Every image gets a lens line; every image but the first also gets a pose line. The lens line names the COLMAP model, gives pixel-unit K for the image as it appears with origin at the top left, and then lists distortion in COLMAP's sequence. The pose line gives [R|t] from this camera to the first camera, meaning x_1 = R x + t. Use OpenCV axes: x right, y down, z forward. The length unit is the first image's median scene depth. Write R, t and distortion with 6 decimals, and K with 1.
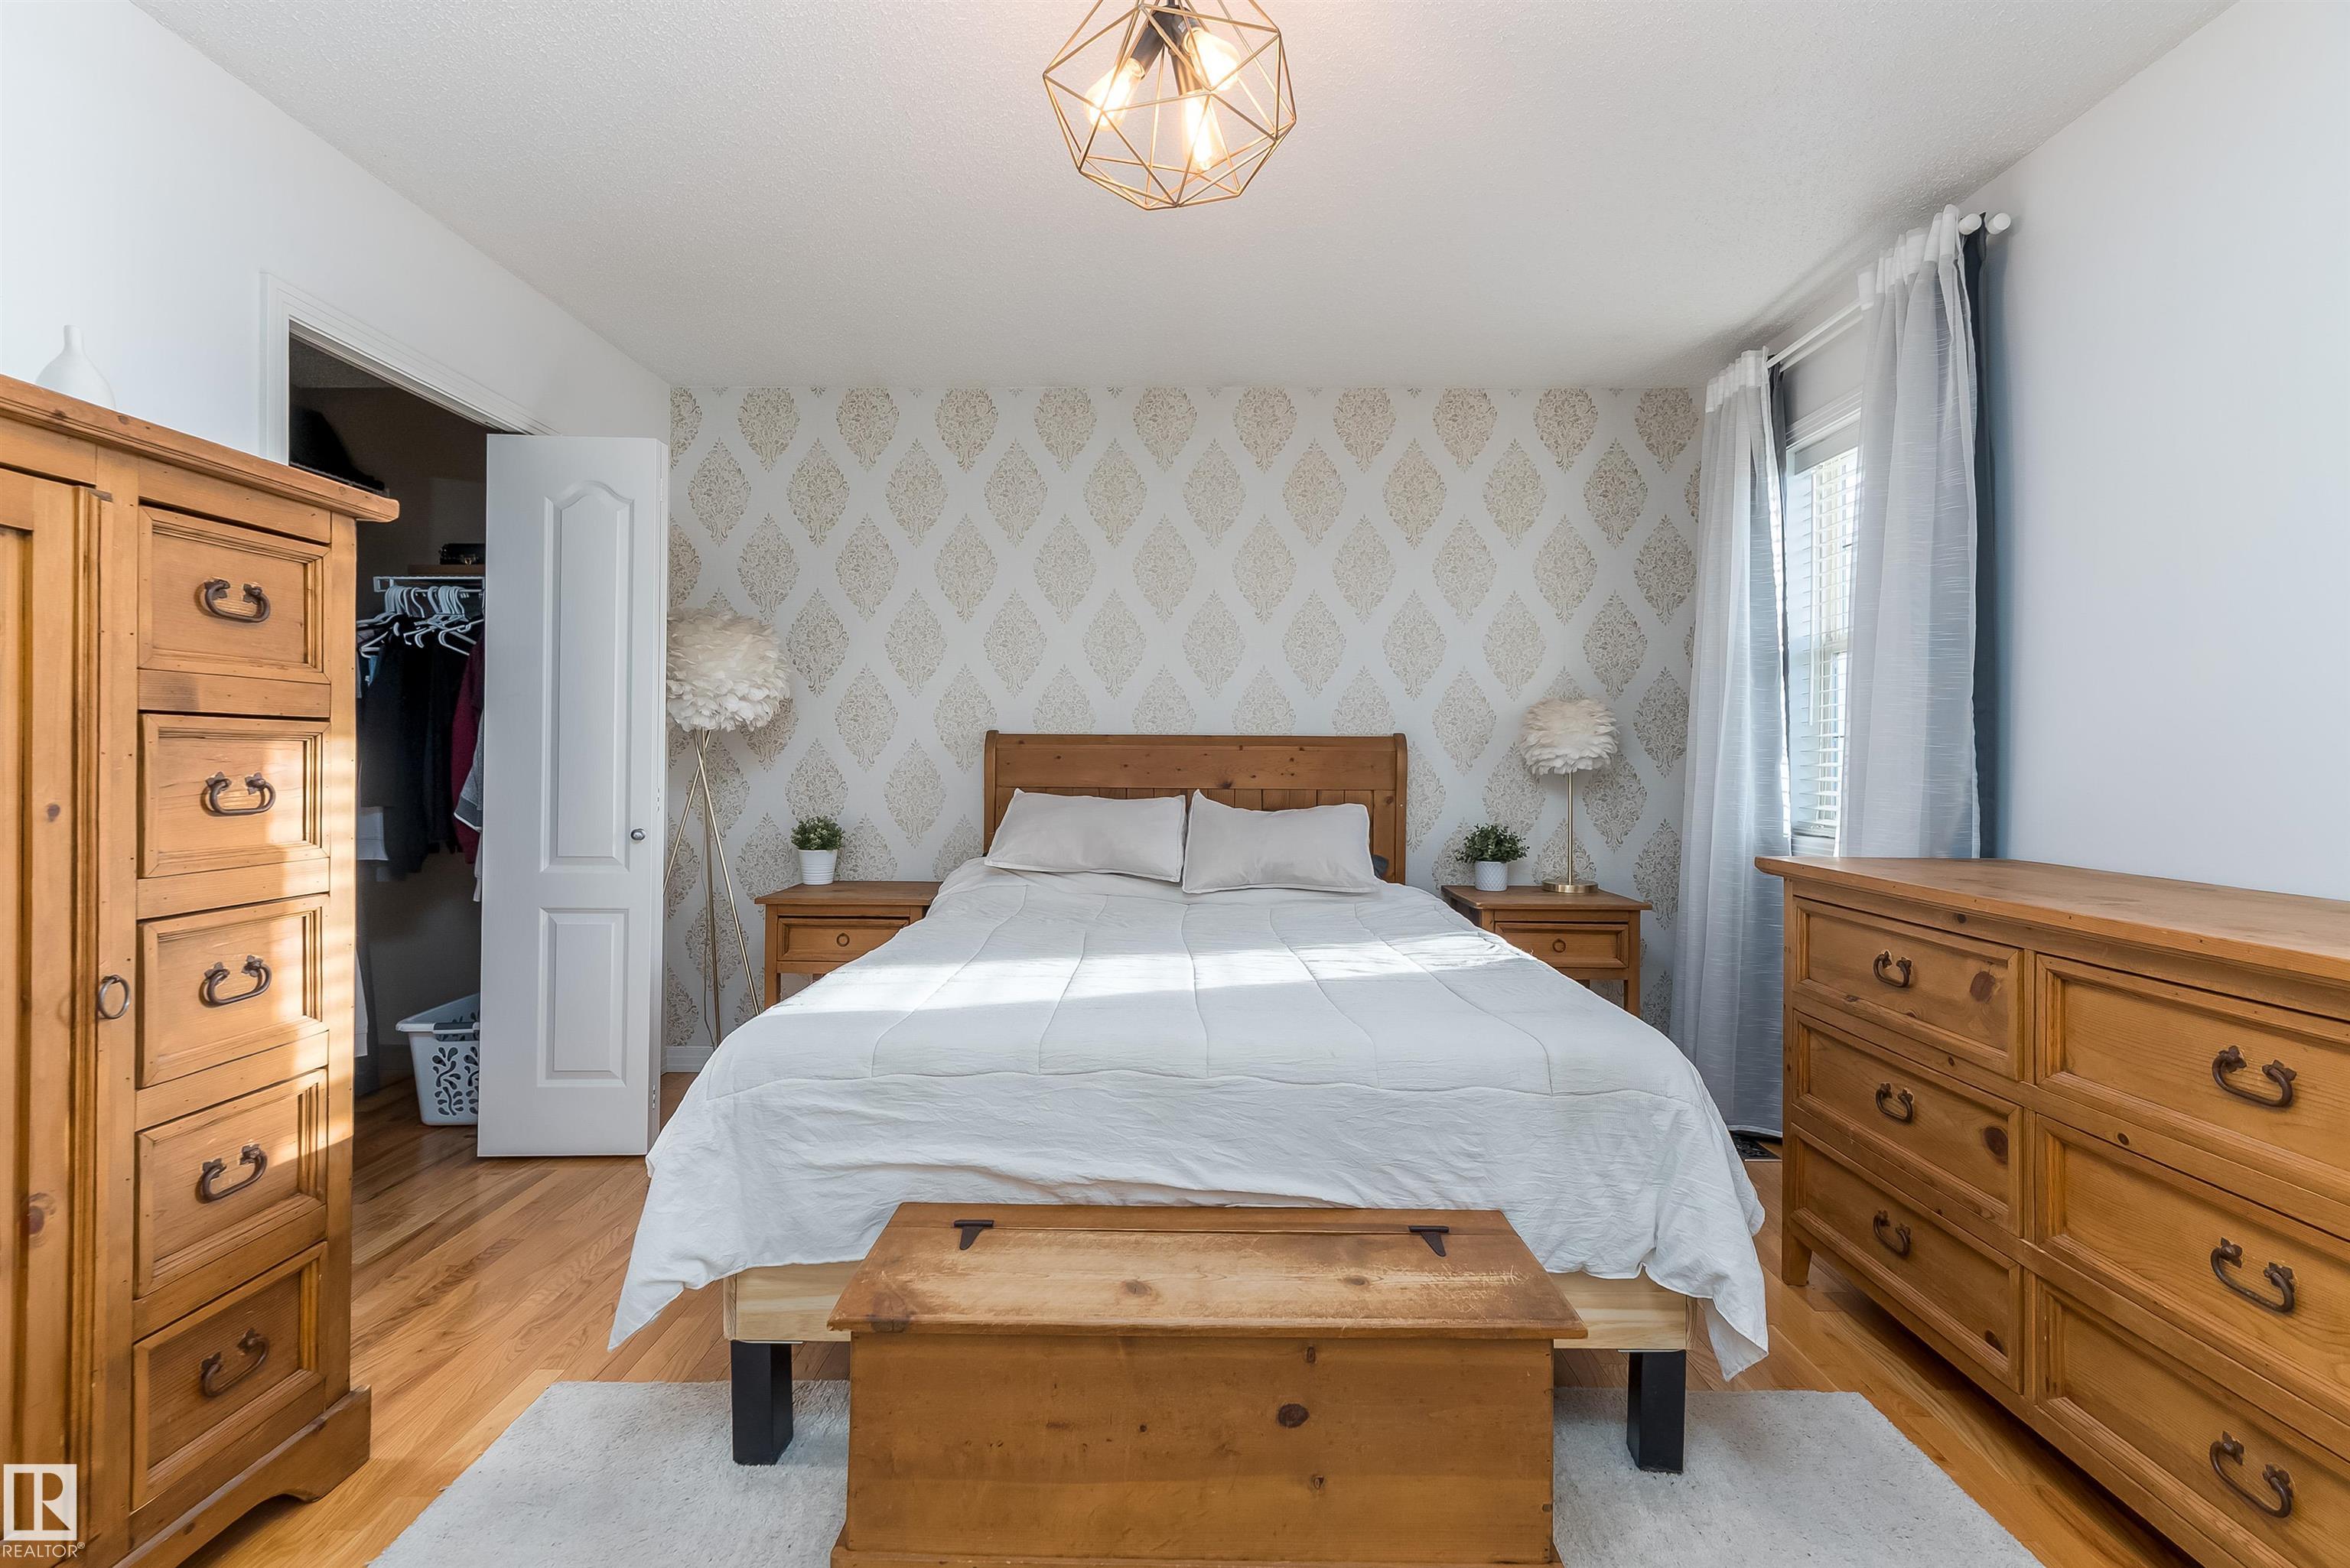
lens RADIAL K [[1063.9, 0, 1185.3], [0, 1063.9, 757.9], [0, 0, 1]] dist [-0.001054, 0.000477]
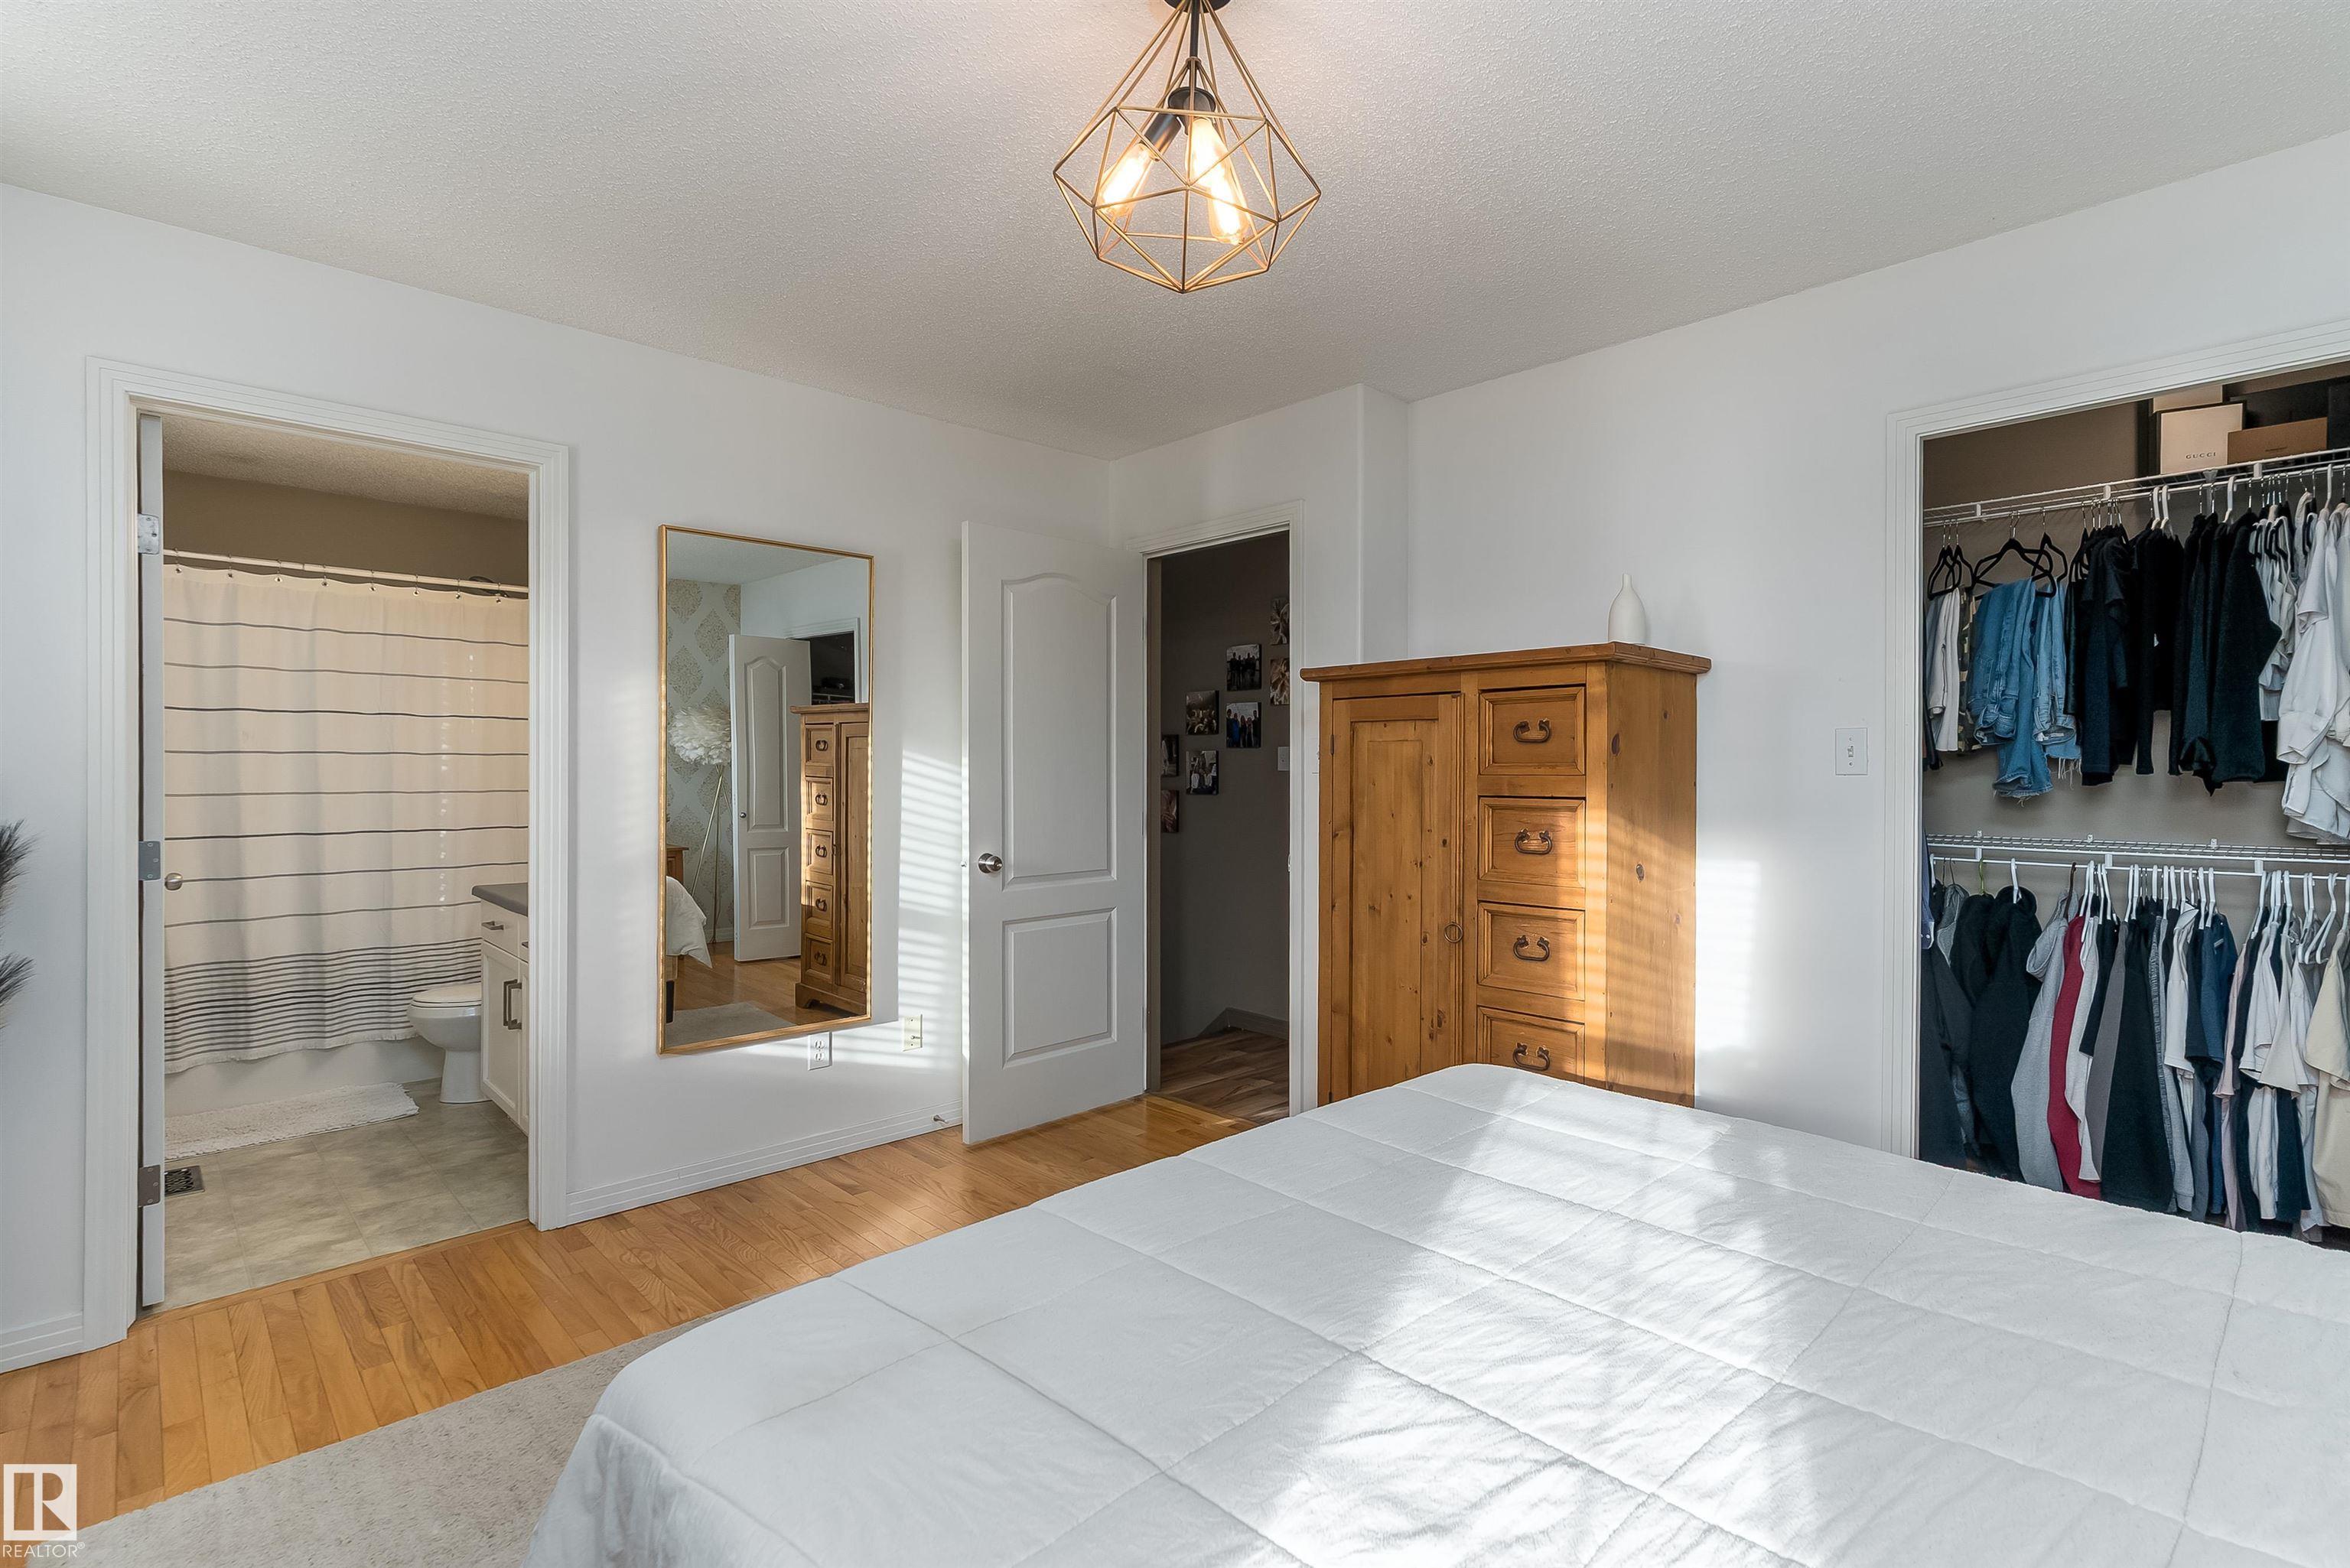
lens RADIAL K [[1089.0, 0, 1164.6], [0, 1089.0, 780.7], [0, 0, 1]] dist [0.000671, 0.000976]
pose [[-0.723195, -0.006234, -0.690616, 0.711879], [-0.007729, 0.999970, -0.000933, -0.054856], [0.690601, 0.004663, -0.723221, 1.701574]]
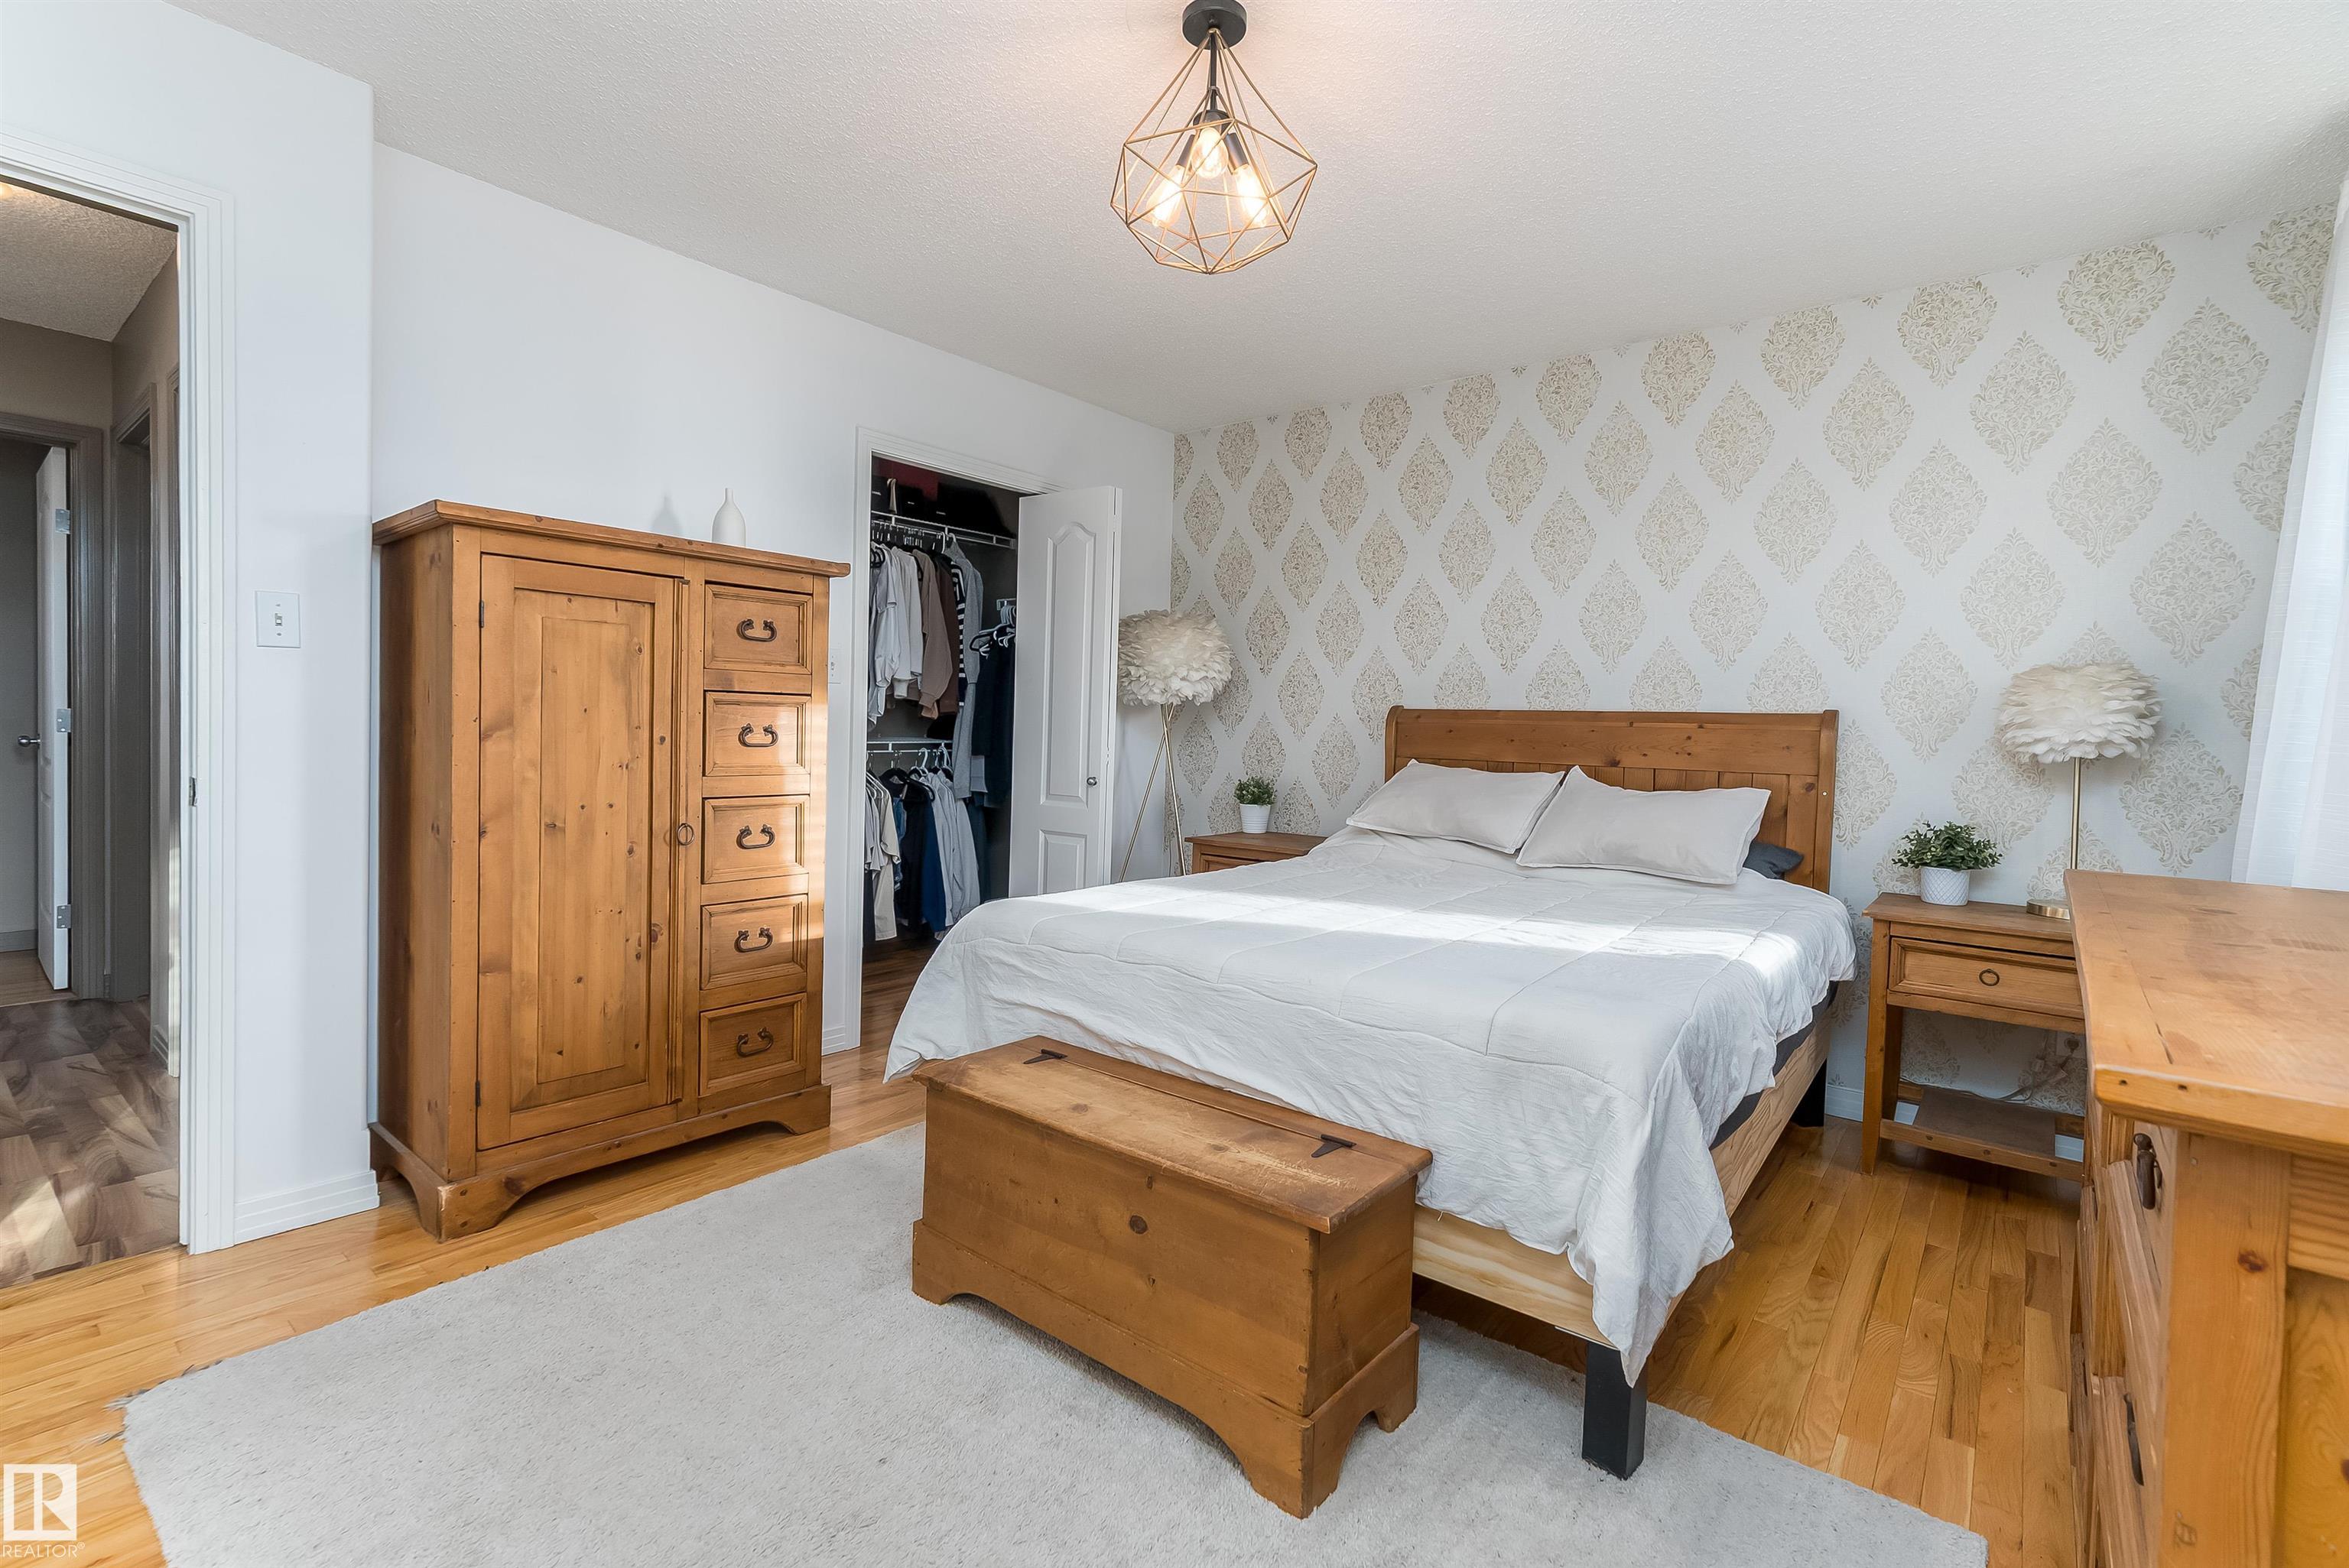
lens RADIAL K [[1063.4, 0, 1184.8], [0, 1063.4, 758.0], [0, 0, 1]] dist [-0.001054, 0.000477]
pose [[0.784246, 0.032012, -0.619624, 0.750537], [-0.020310, 0.999457, 0.025930, 0.009246], [0.620118, -0.007751, 0.784470, 0.013910]]
